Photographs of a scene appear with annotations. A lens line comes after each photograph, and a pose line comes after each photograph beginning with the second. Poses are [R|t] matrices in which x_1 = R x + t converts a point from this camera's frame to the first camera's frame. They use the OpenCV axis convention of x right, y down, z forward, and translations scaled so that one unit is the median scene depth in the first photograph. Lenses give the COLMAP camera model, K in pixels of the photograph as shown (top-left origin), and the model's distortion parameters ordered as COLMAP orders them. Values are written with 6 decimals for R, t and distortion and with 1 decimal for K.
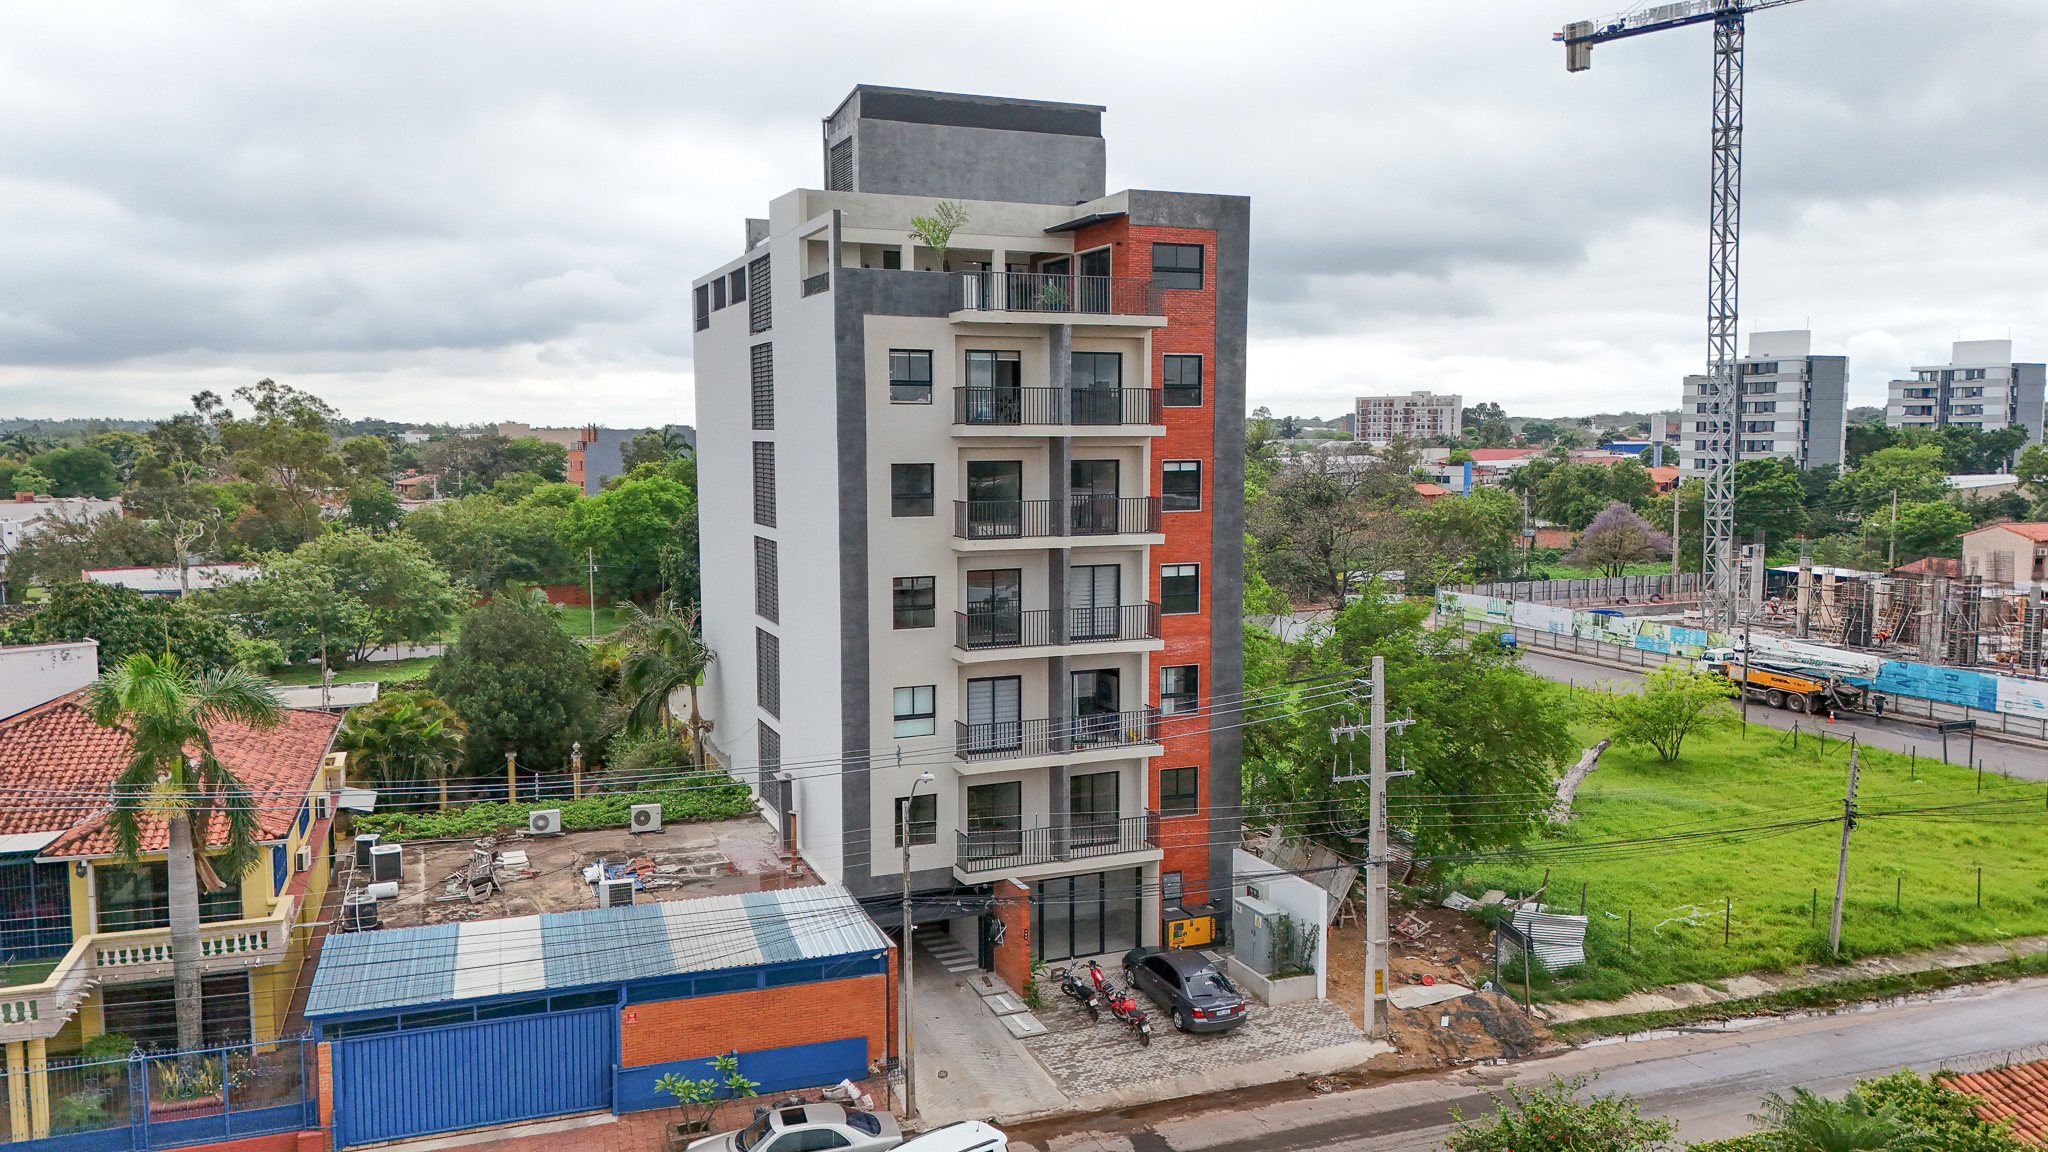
lens RADIAL K [[1530.3, 0, 1030.8], [0, 1530.3, 576.8], [0, 0, 1]] dist [0.045570, -0.020432]
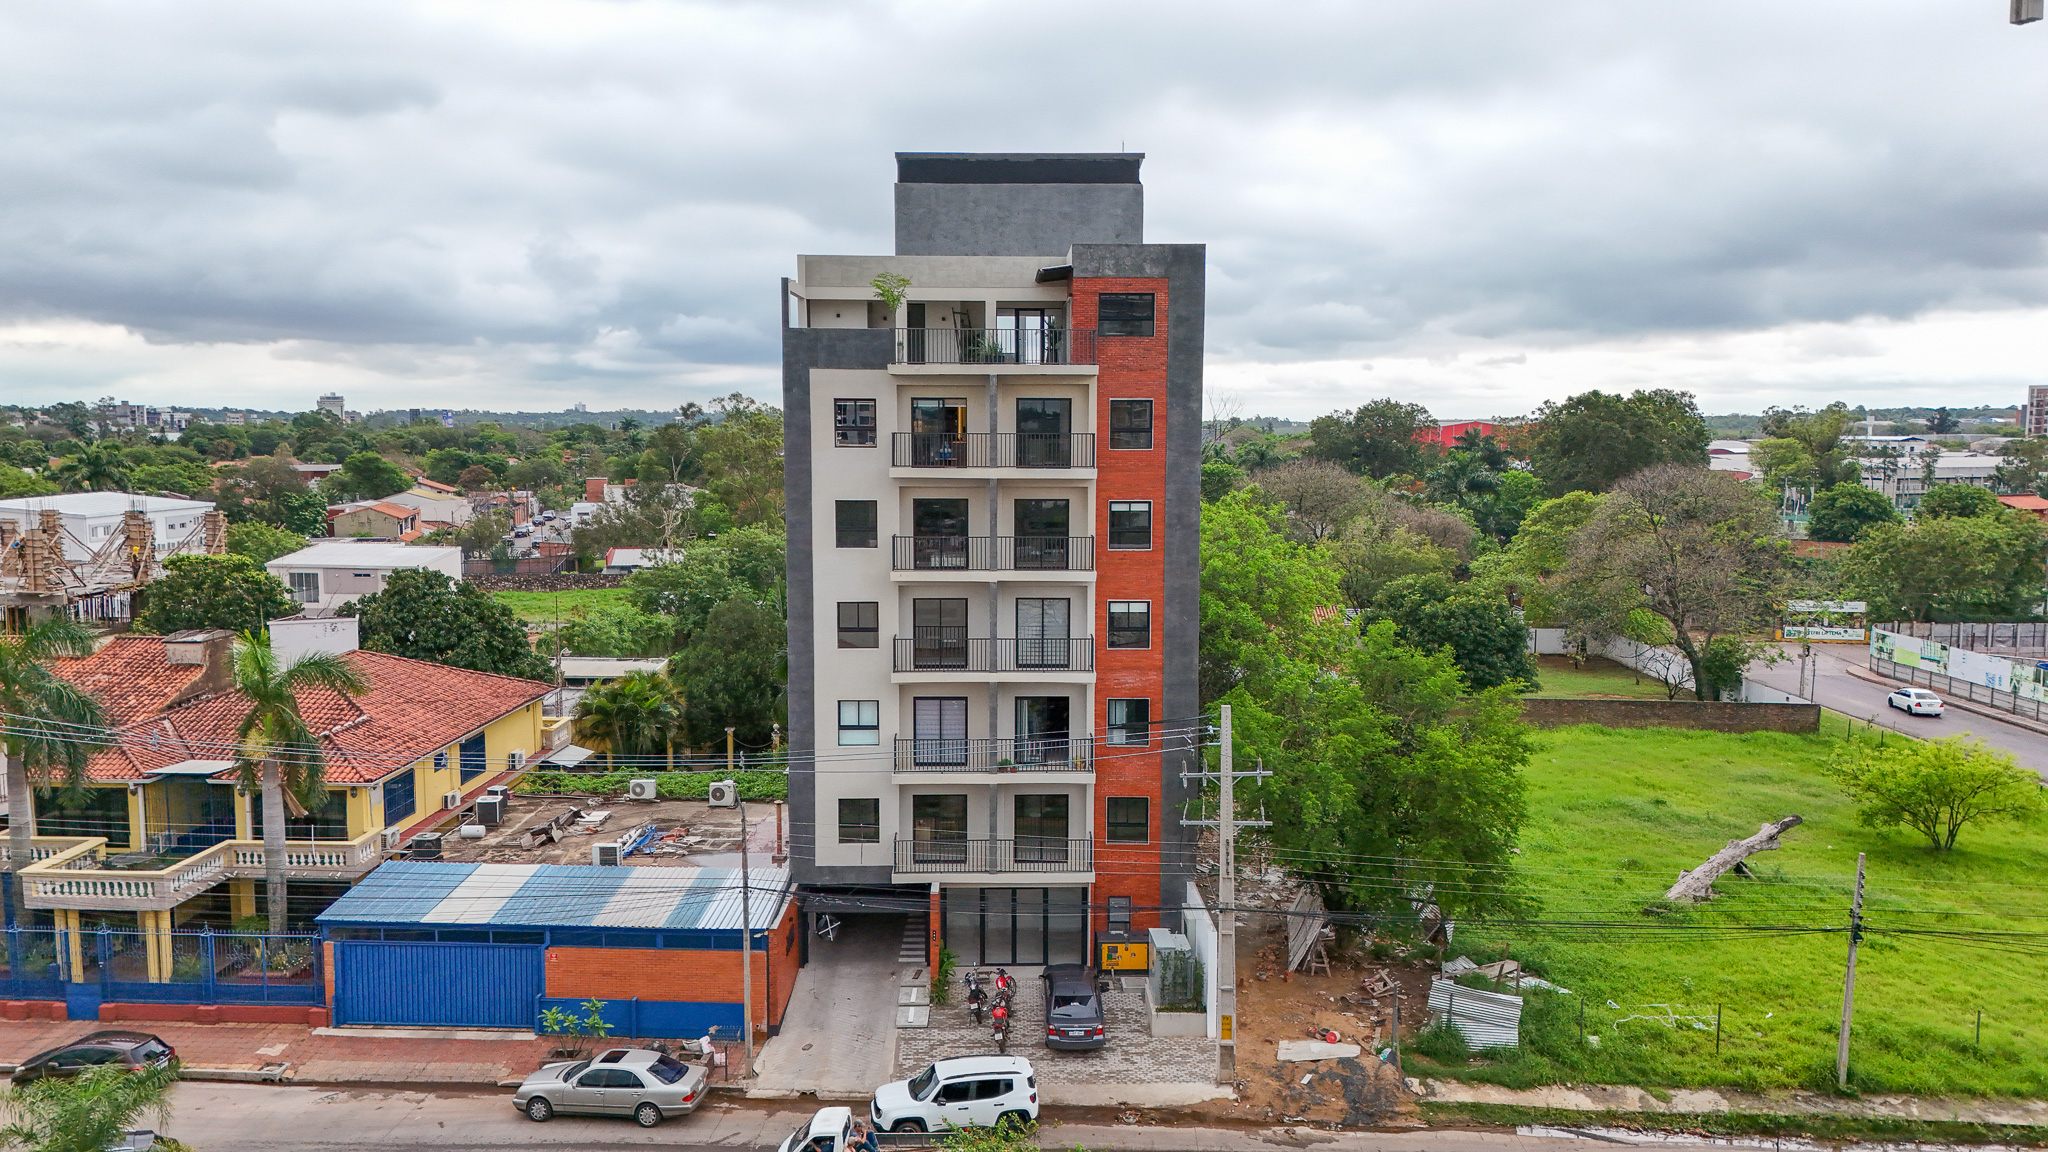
lens RADIAL K [[1530.3, 0, 1022.9], [0, 1530.3, 574.9], [0, 0, 1]] dist [0.045570, -0.020432]
pose [[0.923582, 0.043646, -0.380907, 0.435470], [-0.041460, 0.999043, 0.013947, -0.038368], [0.381152, 0.002911, 0.924508, 0.014992]]
